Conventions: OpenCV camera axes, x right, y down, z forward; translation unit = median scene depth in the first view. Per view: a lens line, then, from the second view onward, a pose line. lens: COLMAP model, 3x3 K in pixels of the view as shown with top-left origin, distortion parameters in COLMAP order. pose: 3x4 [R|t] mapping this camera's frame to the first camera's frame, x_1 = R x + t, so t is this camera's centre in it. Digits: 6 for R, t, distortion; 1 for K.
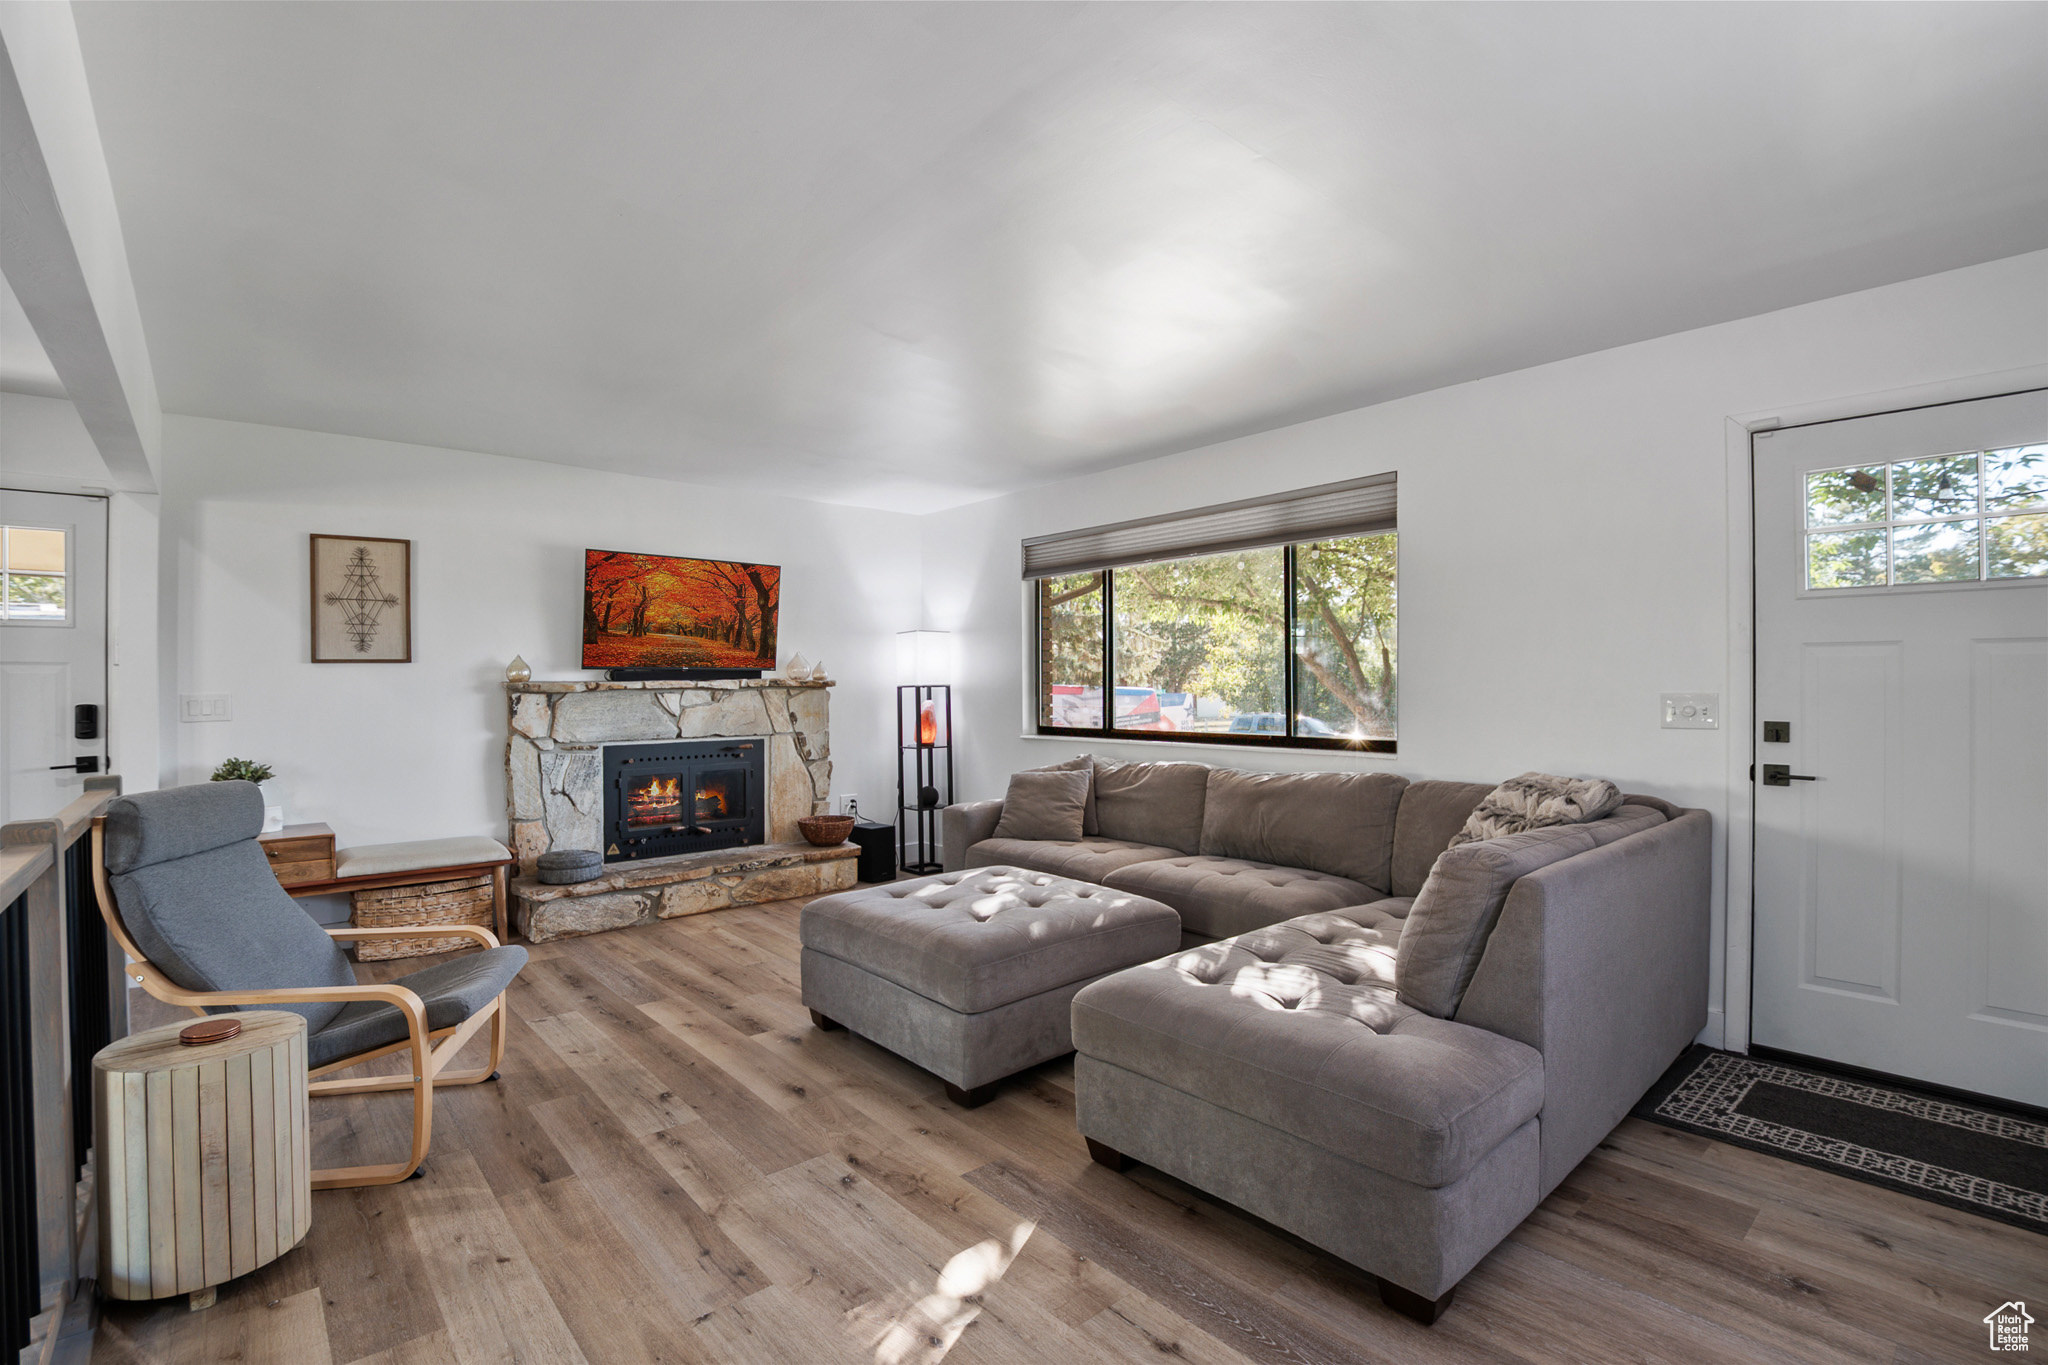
lens RADIAL K [[928.1, 0, 1033.2], [0, 928.1, 684.2], [0, 0, 1]] dist [-0.001680, -0.019730]
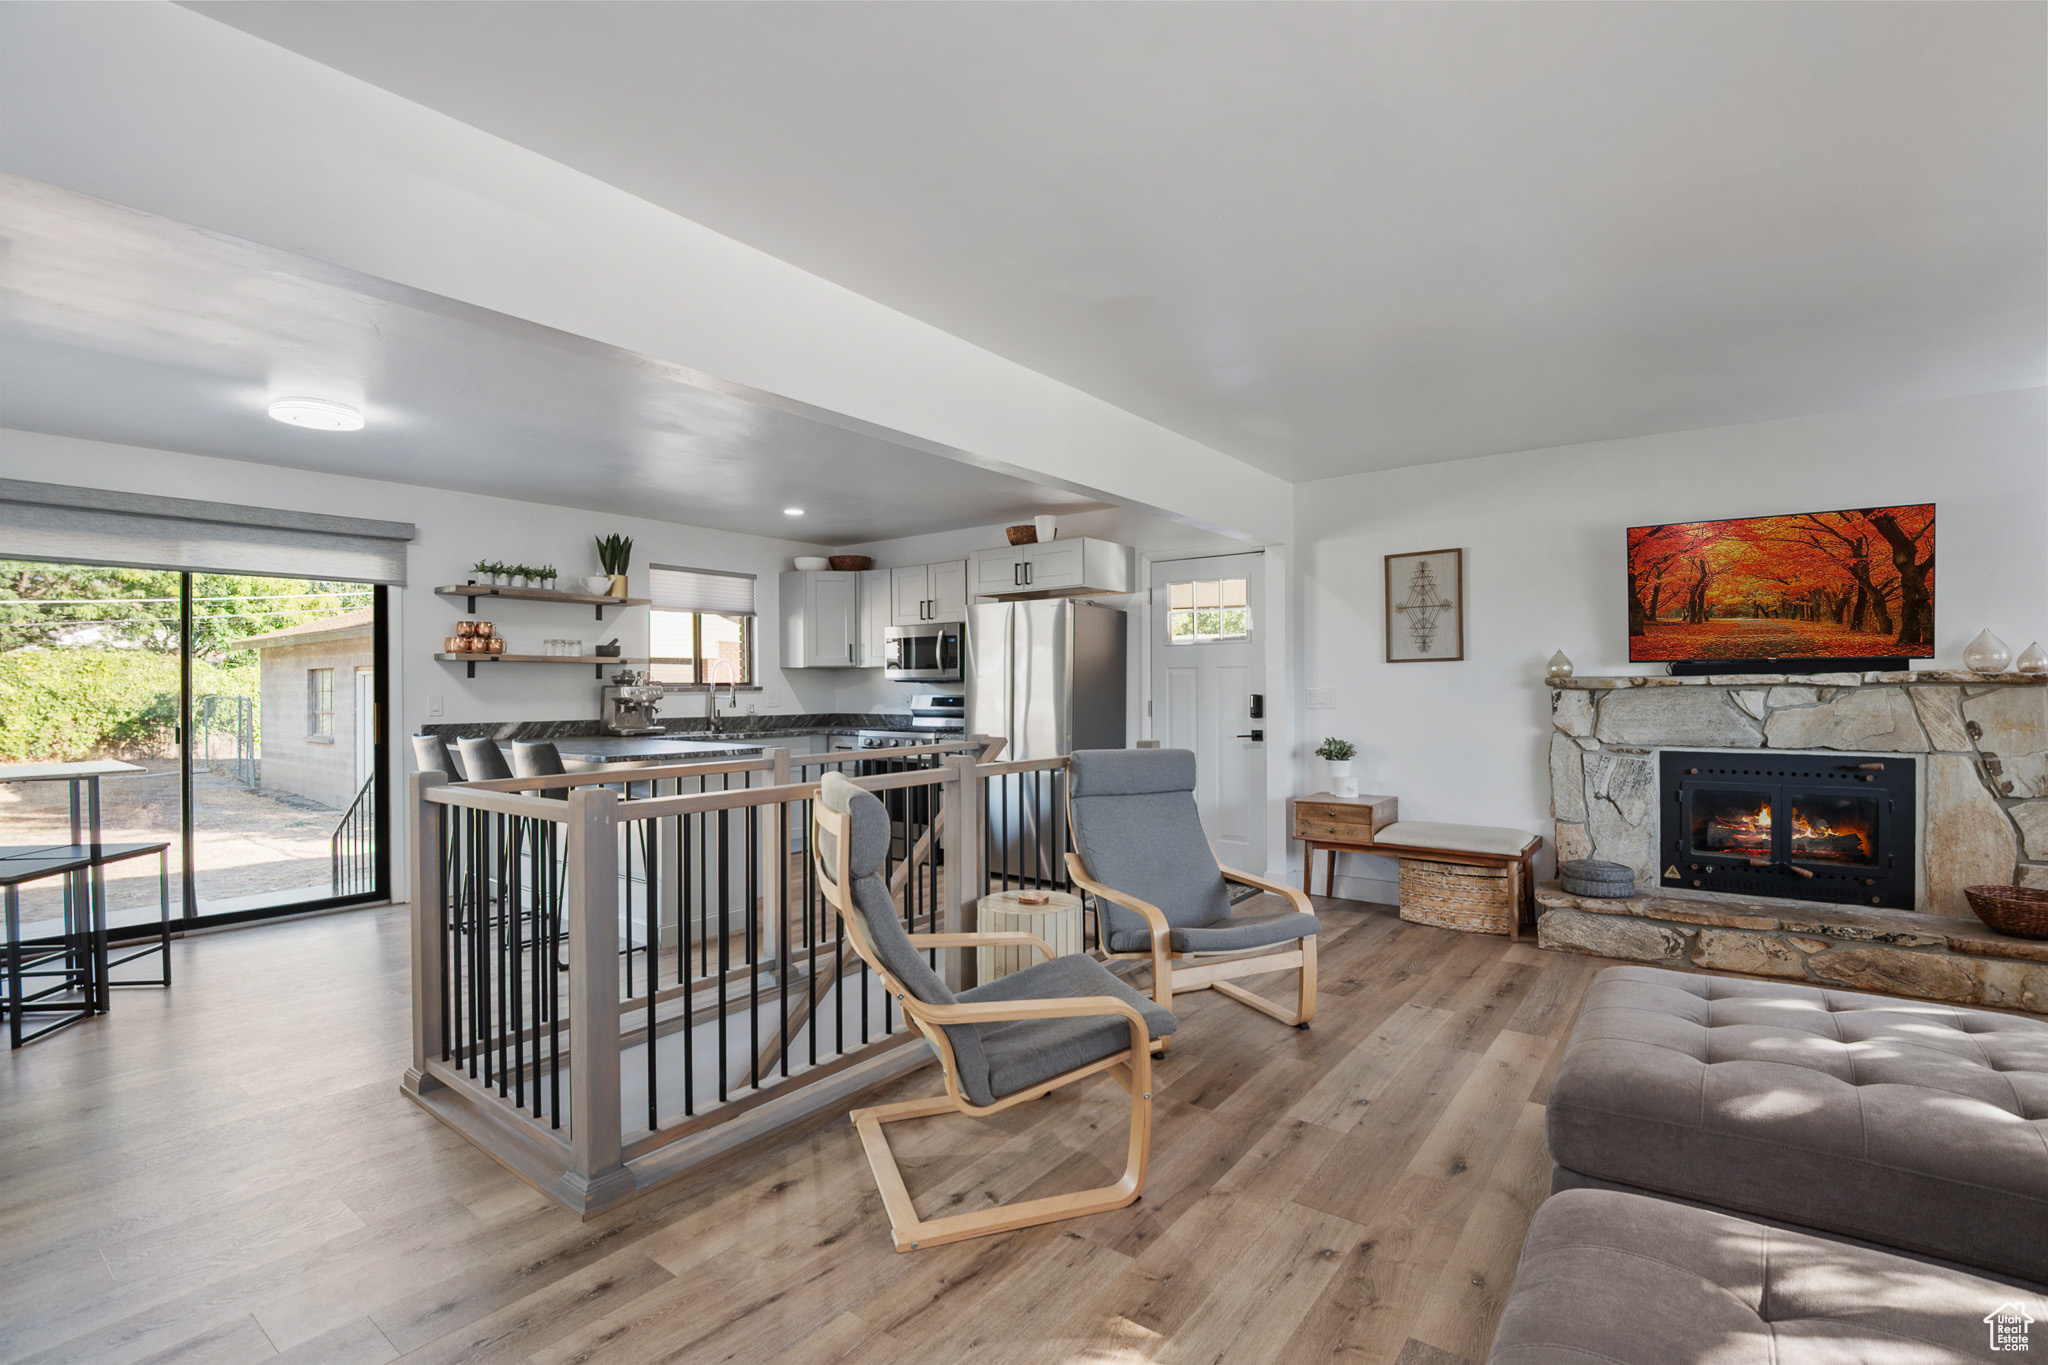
lens RADIAL K [[935.6, 0, 1035.6], [0, 935.6, 683.4], [0, 0, 1]] dist [-0.015580, -0.011451]
pose [[0.202791, 0.002066, -0.979220, 0.275733], [0.004033, 0.999988, 0.002945, -0.001350], [0.979214, -0.004546, 0.202780, 0.259368]]
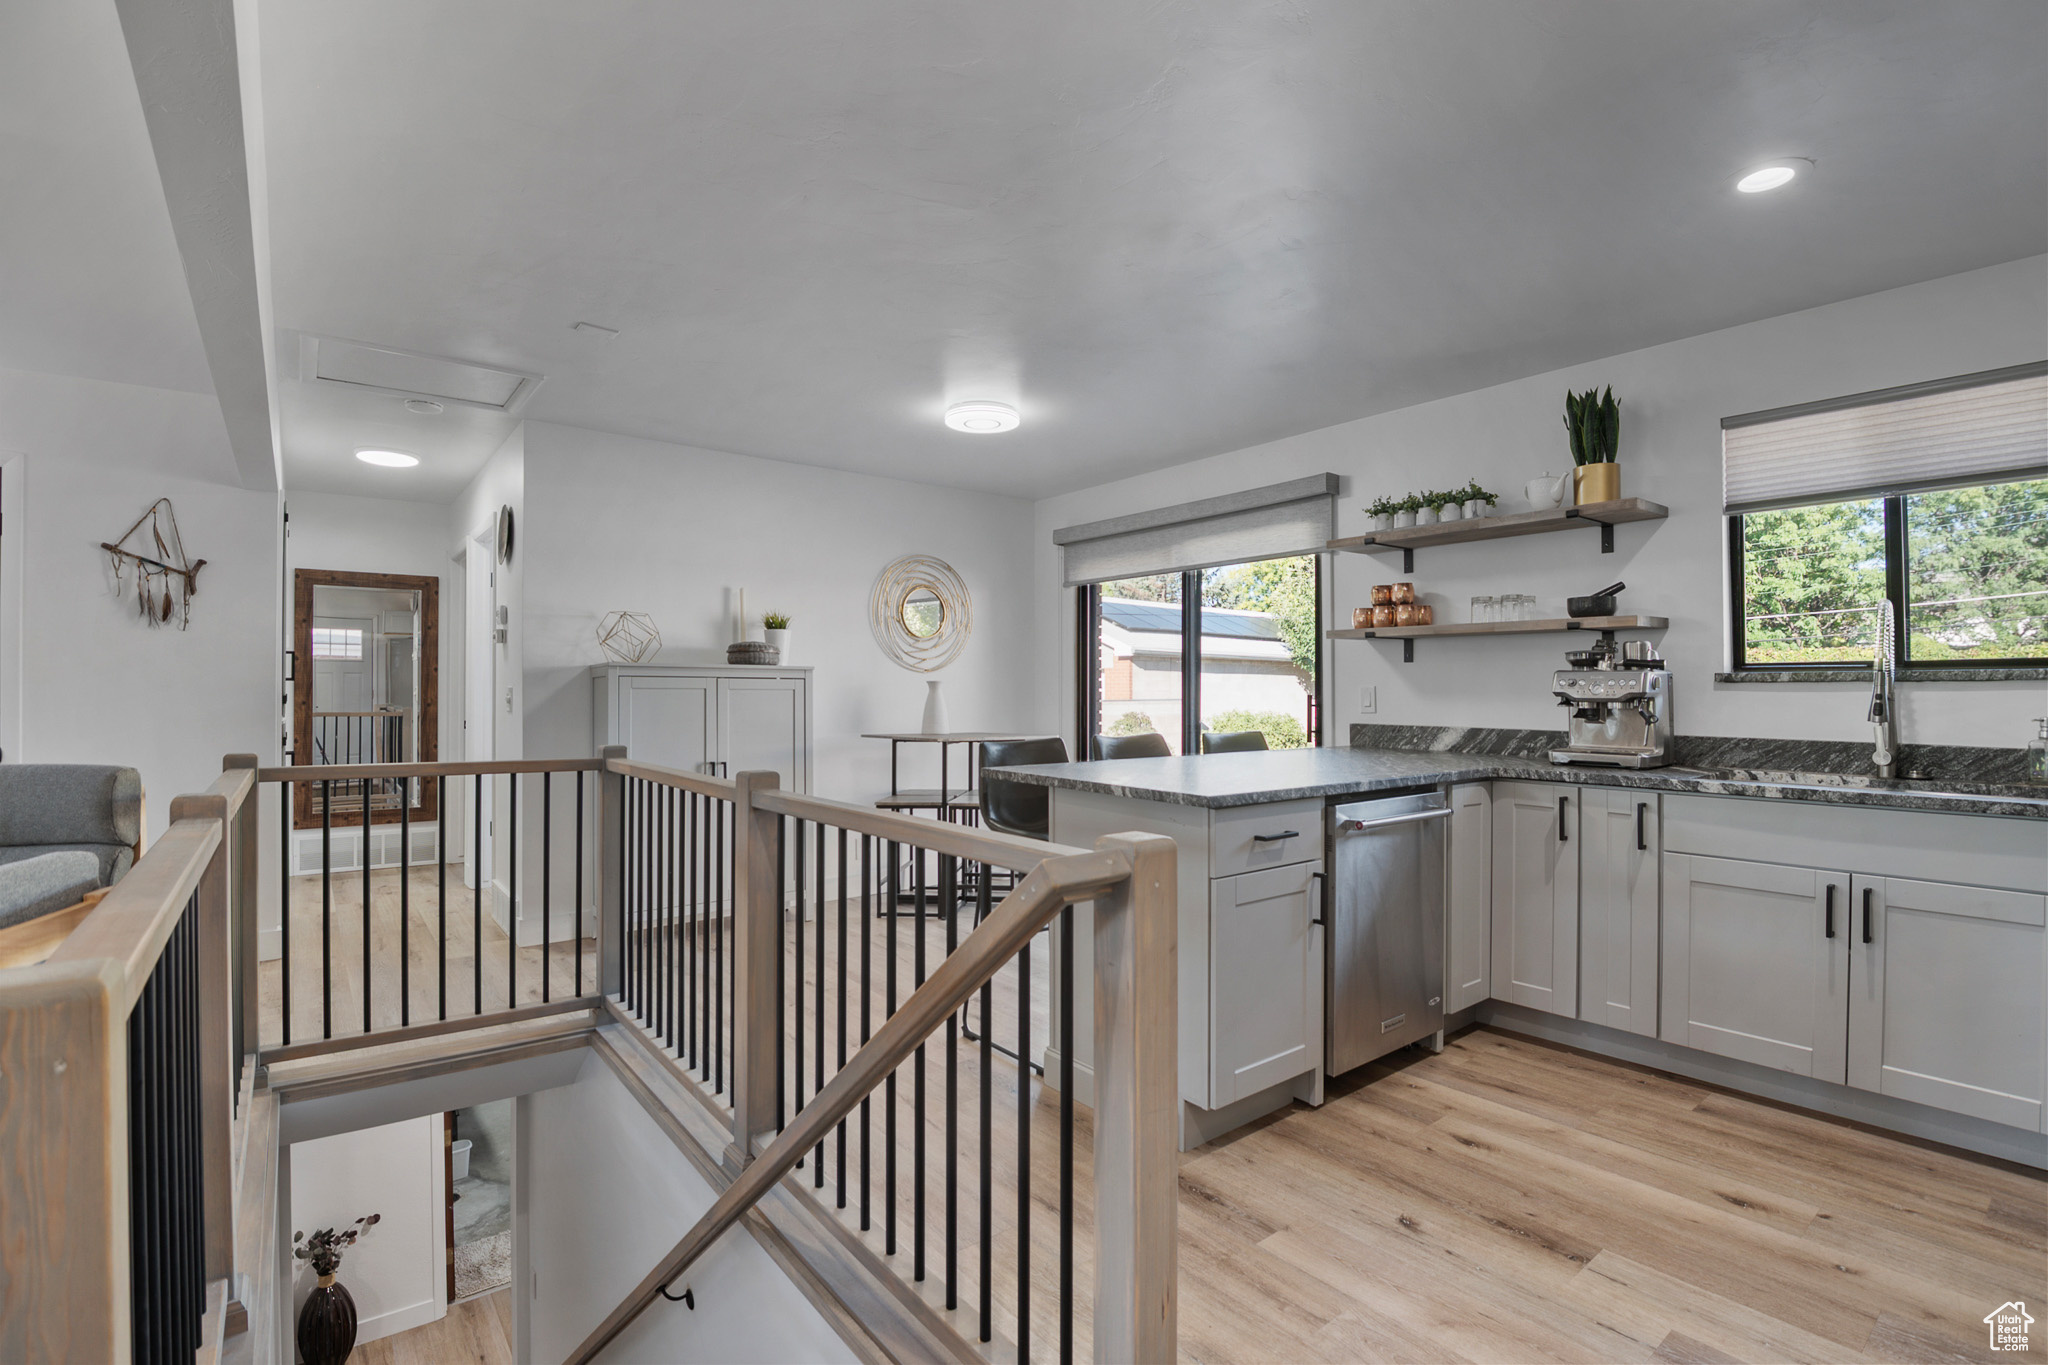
lens RADIAL K [[935.6, 0, 1035.6], [0, 935.6, 683.4], [0, 0, 1]] dist [-0.015580, -0.011451]
pose [[-0.998753, 0.004868, 0.049679, -0.693547], [0.004520, 0.999965, -0.007100, 0.015393], [-0.049712, -0.006866, -0.998740, 0.652692]]
